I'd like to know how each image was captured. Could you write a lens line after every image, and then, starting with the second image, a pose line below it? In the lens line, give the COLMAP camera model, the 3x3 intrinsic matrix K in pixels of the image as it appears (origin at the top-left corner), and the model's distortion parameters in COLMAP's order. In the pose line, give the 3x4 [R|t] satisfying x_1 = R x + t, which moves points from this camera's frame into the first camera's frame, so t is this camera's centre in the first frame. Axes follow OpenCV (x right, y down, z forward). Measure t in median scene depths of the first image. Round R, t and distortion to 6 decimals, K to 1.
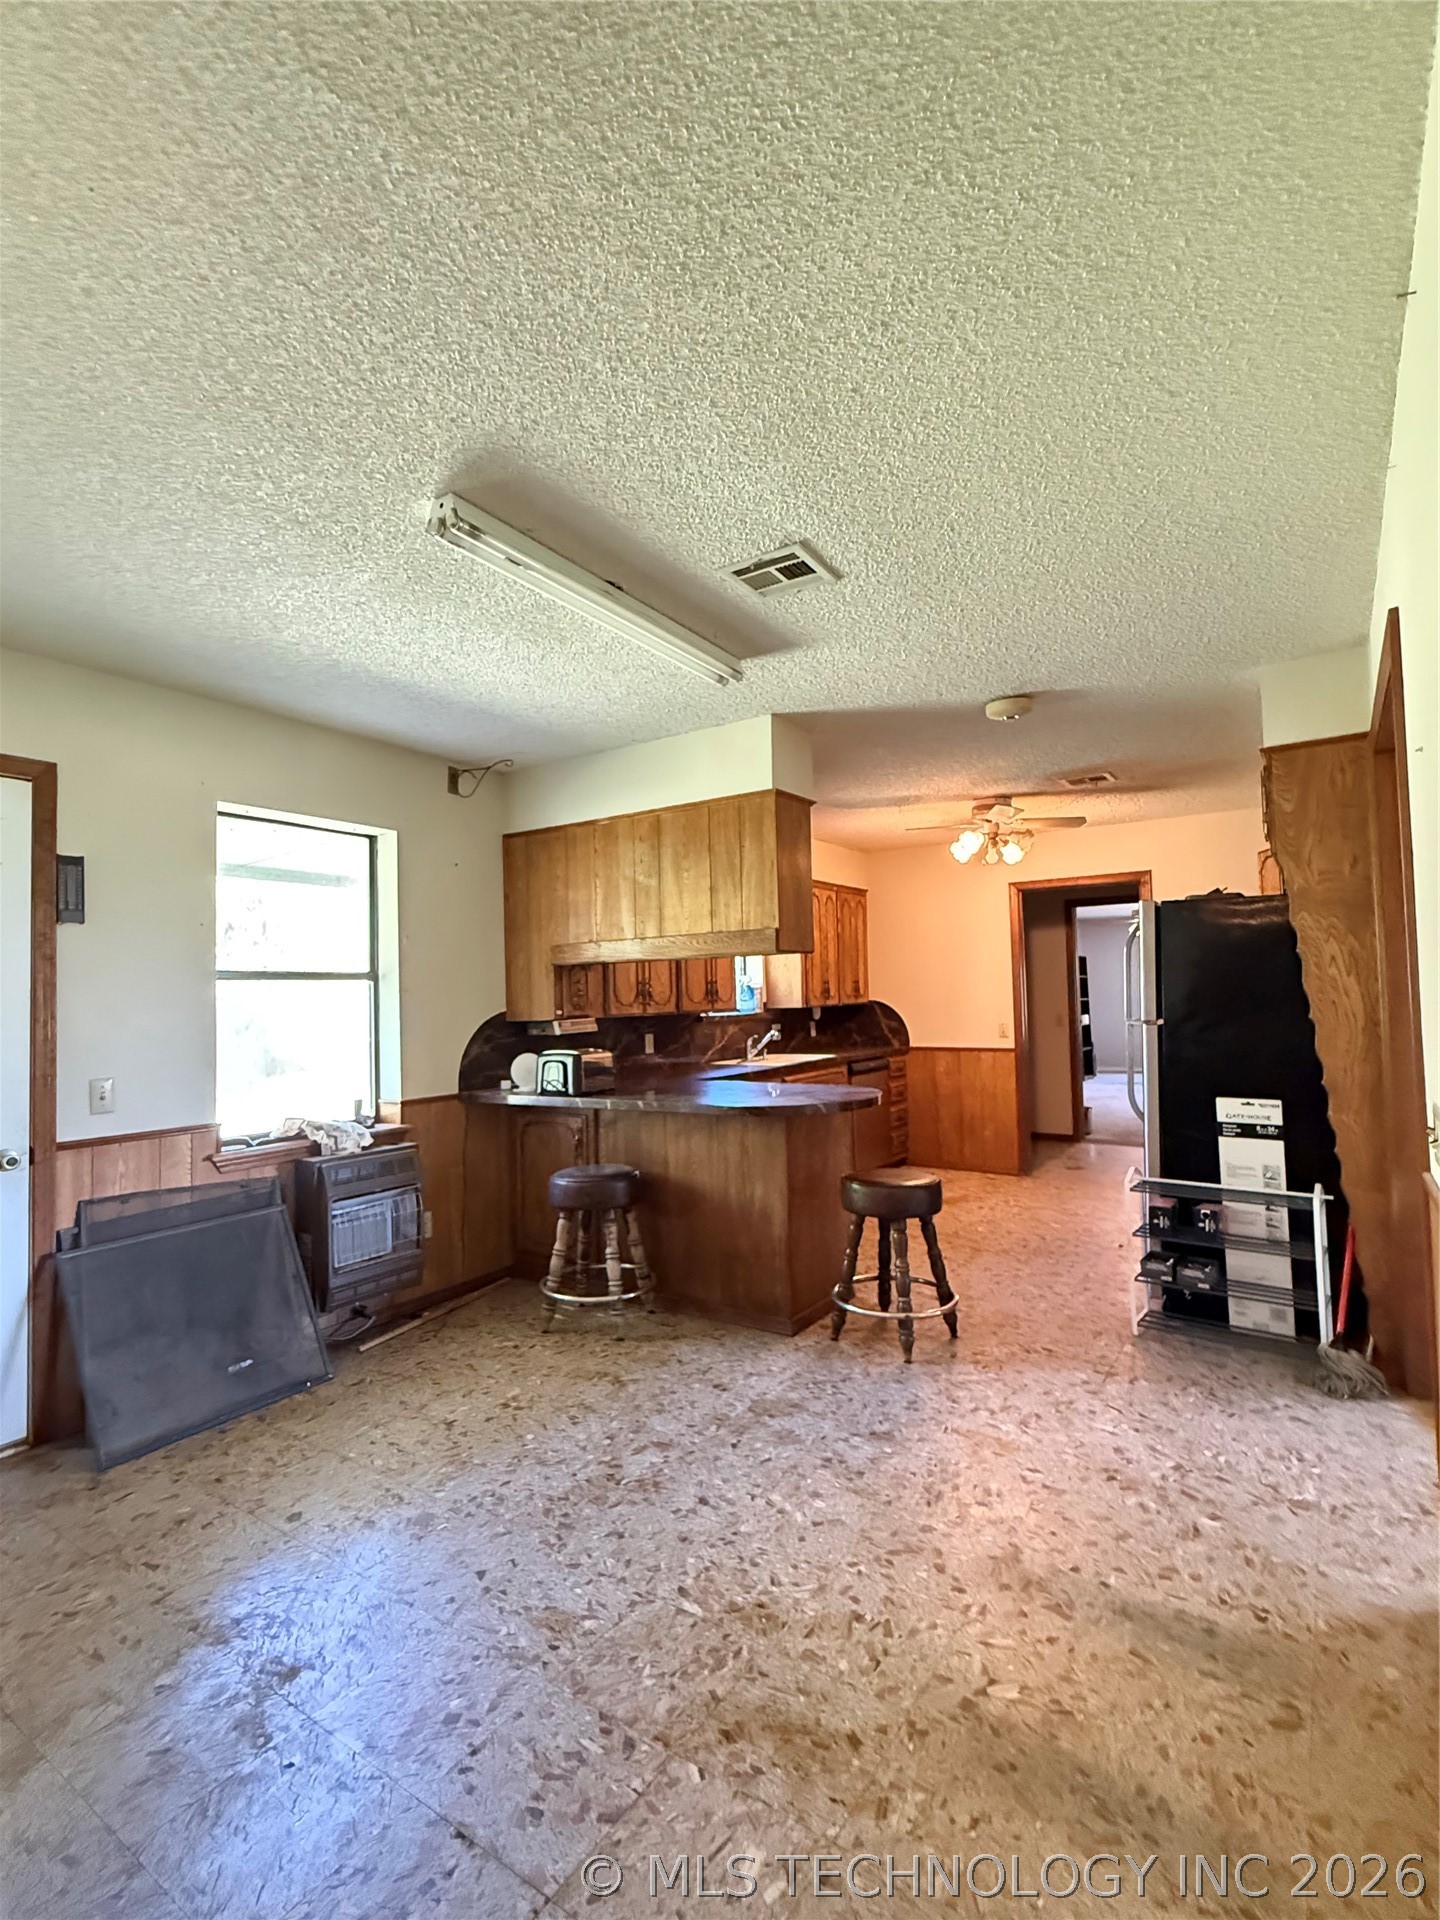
lens RADIAL K [[901.8, 0, 714.8], [0, 901.8, 967.3], [0, 0, 1]] dist [0.002264, -0.001172]
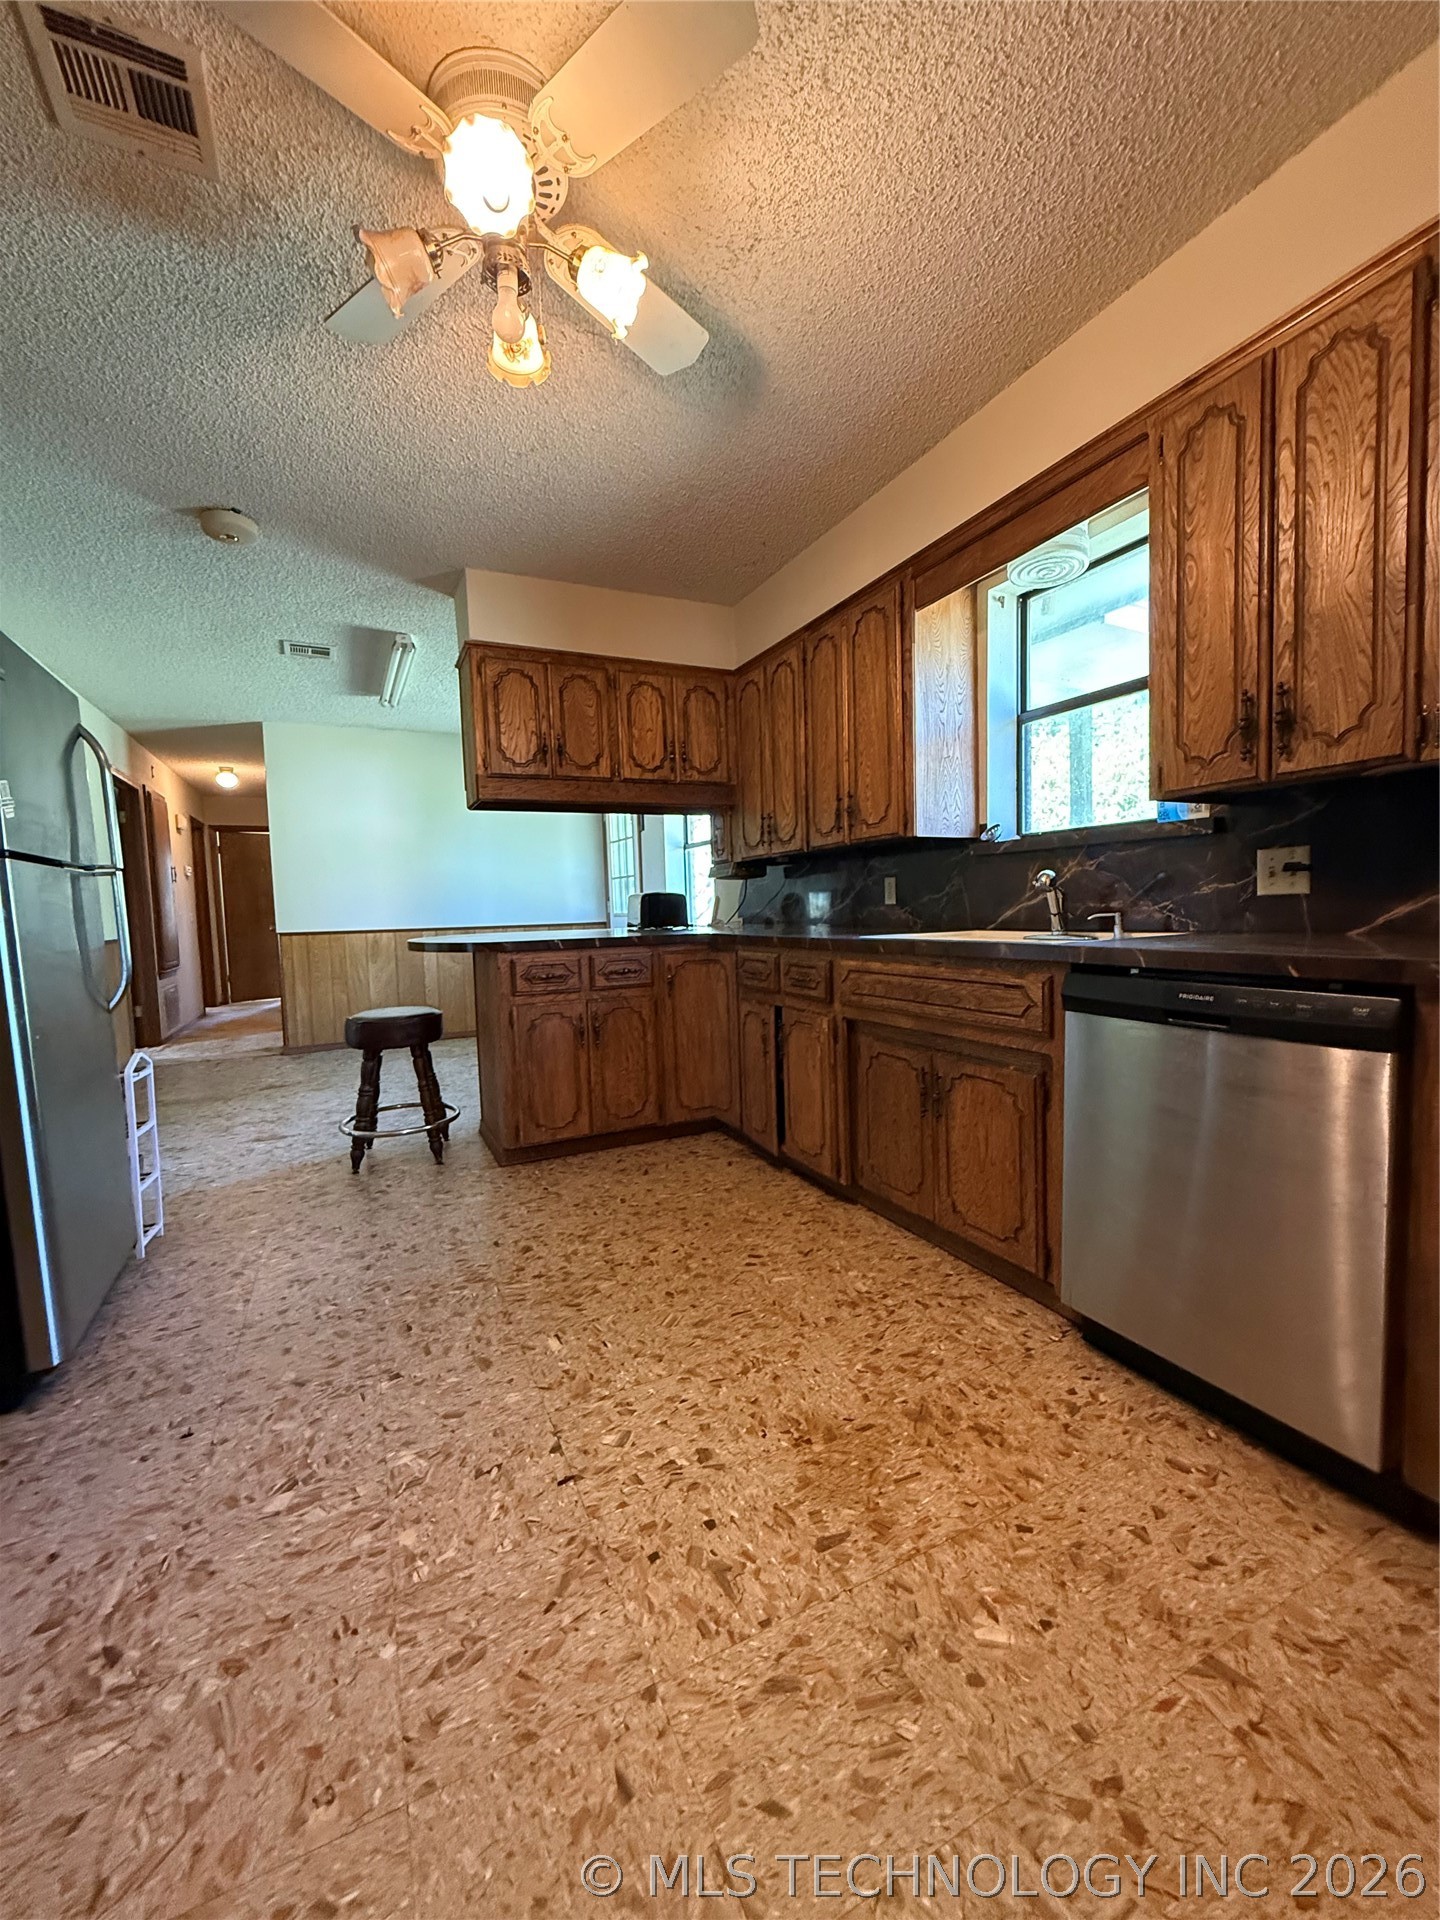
lens RADIAL K [[765.8, 0, 717.9], [0, 765.8, 956.7], [0, 0, 1]] dist [-0.000250, 0.000151]
pose [[-0.499071, 0.098473, -0.860948, 0.877974], [0.074134, 0.994732, 0.070801, 0.141228], [0.863384, -0.028491, -0.503742, 2.005493]]
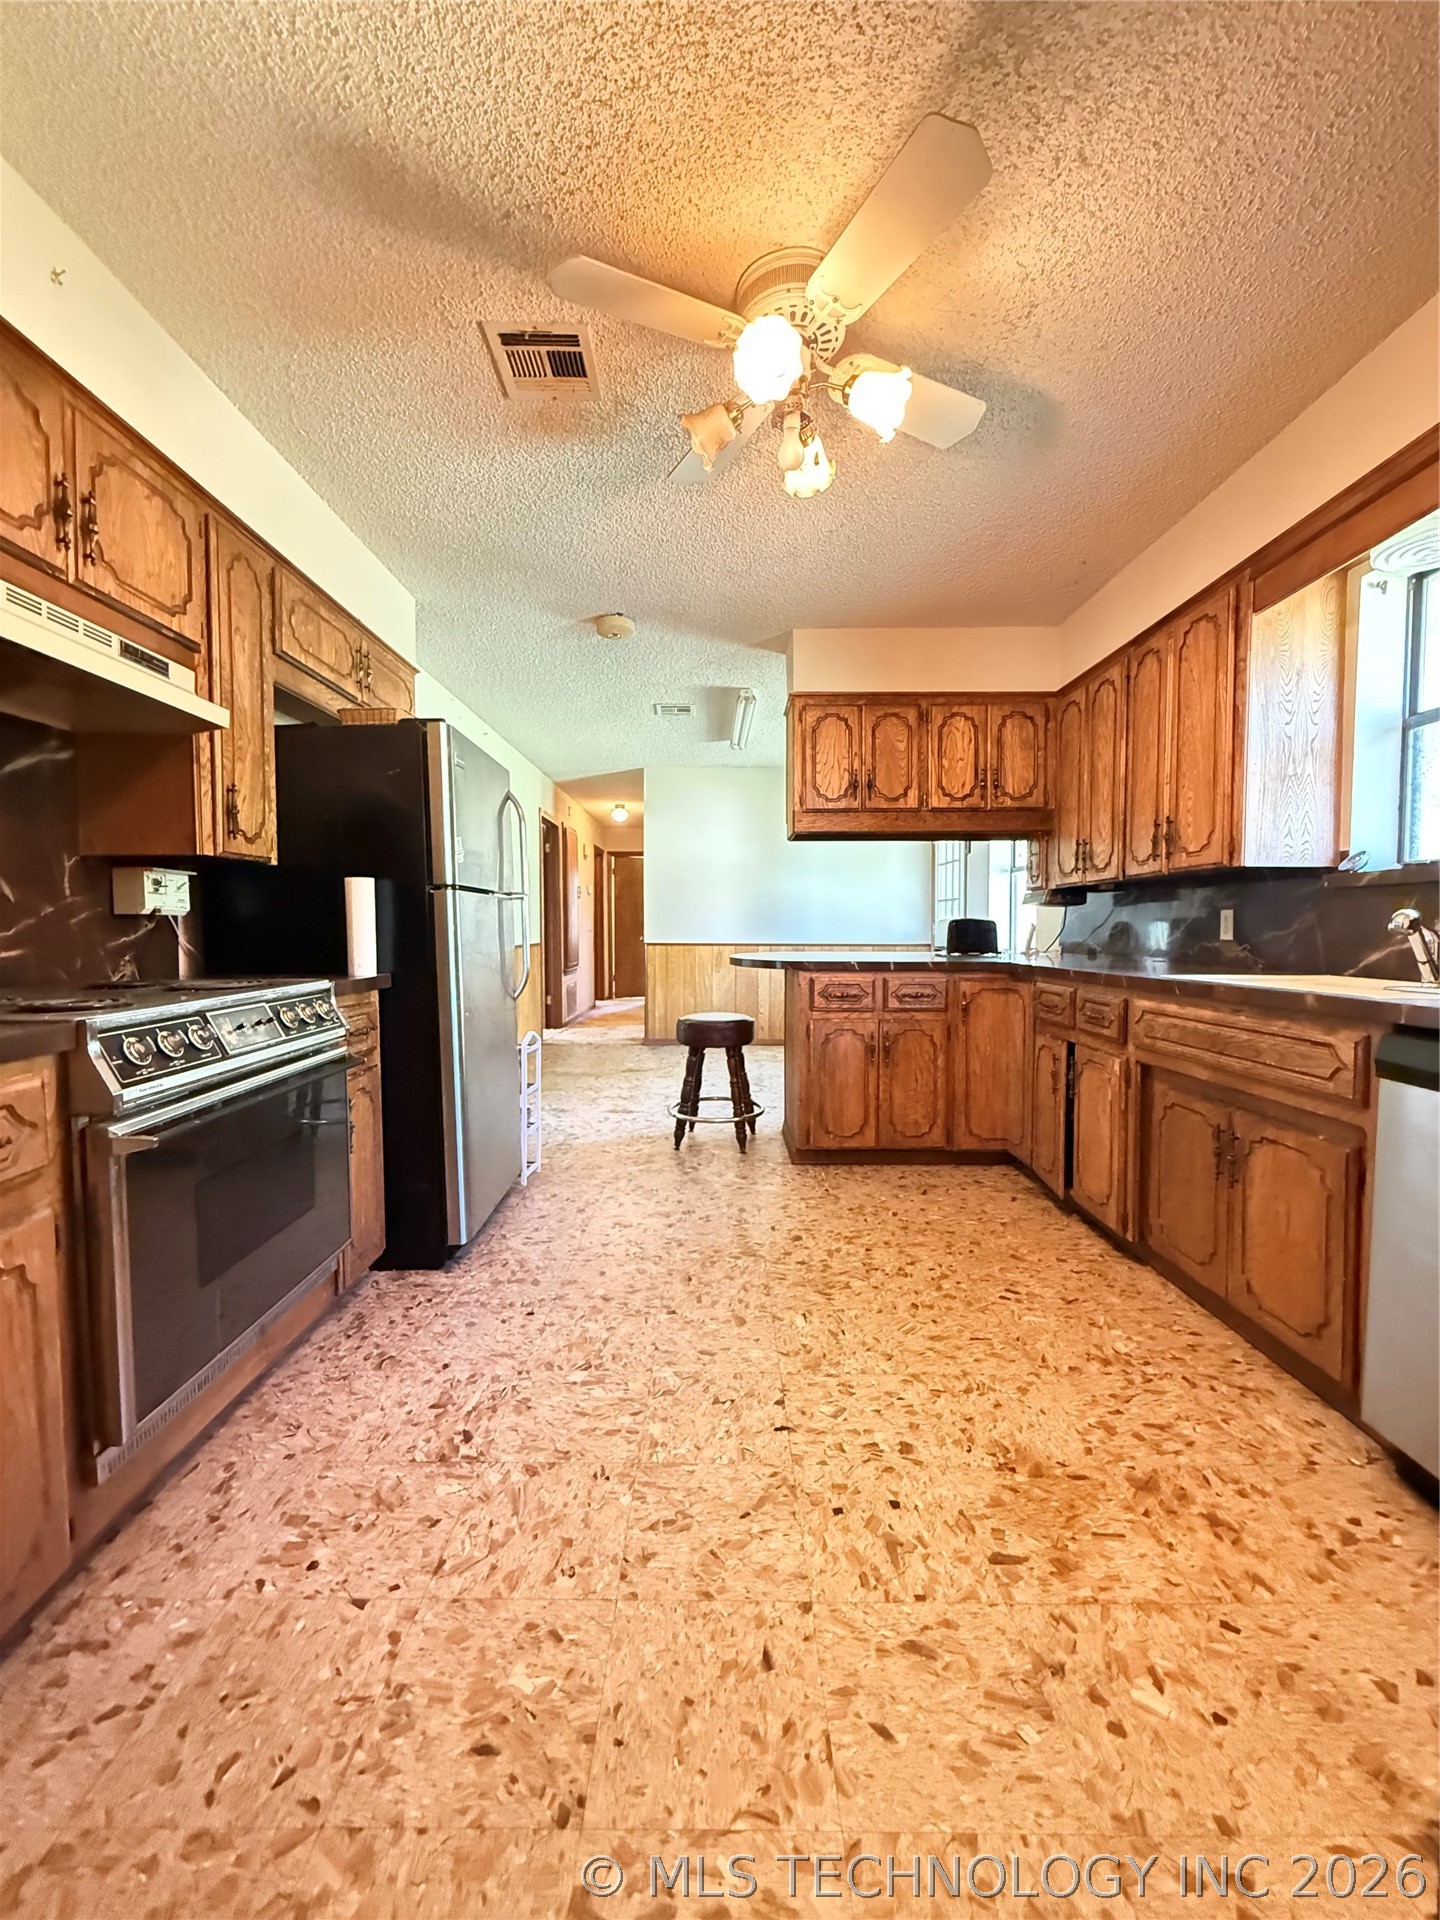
lens RADIAL K [[765.8, 0, 716.9], [0, 765.8, 956.3], [0, 0, 1]] dist [-0.000250, 0.000151]
pose [[-0.827007, 0.046809, -0.560240, 0.881132], [0.041749, 0.998890, 0.021831, 0.135714], [0.560640, -0.005335, -0.828043, 2.102437]]
